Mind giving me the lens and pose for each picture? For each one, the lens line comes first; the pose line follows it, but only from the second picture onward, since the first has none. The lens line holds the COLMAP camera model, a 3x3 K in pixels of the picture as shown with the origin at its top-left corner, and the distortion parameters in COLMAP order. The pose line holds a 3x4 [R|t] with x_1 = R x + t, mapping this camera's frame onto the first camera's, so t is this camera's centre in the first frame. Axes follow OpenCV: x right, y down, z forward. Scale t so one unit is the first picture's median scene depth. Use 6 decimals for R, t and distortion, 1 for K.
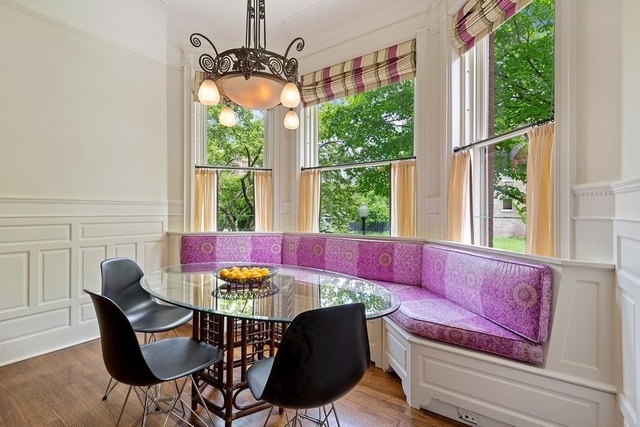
lens RADIAL K [[300.3, 0, 319.0], [0, 300.3, 213.7], [0, 0, 1]] dist [-0.001244, -0.000462]
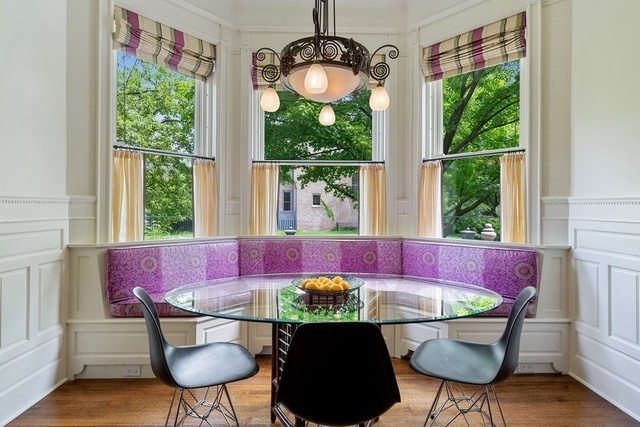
lens RADIAL K [[341.1, 0, 320.1], [0, 341.1, 208.4], [0, 0, 1]] dist [0.007719, 0.000755]
pose [[0.805189, -0.000705, 0.593017, -0.635433], [0.000182, 1.000000, 0.000941, -0.021803], [-0.593018, -0.000649, 0.805189, 0.138346]]
